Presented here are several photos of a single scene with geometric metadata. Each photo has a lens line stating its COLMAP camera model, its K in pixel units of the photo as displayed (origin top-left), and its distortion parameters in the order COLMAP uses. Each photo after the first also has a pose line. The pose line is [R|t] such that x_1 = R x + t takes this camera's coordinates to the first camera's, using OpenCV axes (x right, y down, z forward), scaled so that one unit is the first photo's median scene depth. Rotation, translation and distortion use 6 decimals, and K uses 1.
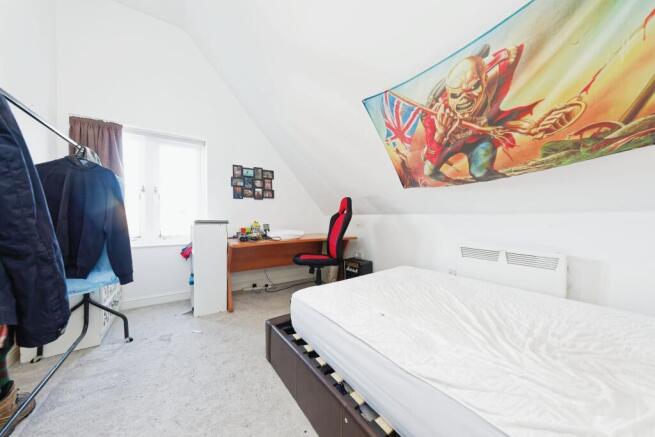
lens RADIAL K [[214.1, 0, 326.6], [0, 214.1, 212.6], [0, 0, 1]] dist [0.010823, -0.000161]
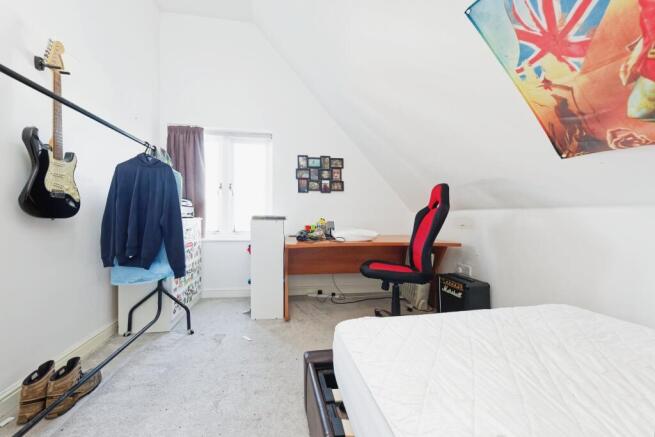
lens RADIAL K [[214.1, 0, 326.6], [0, 214.1, 212.6], [0, 0, 1]] dist [0.010823, -0.000161]
pose [[0.896869, -0.001743, -0.442292, 0.076028], [0.003912, 0.999984, 0.003992, 0.016862], [0.442278, -0.005311, 0.896862, 0.259661]]
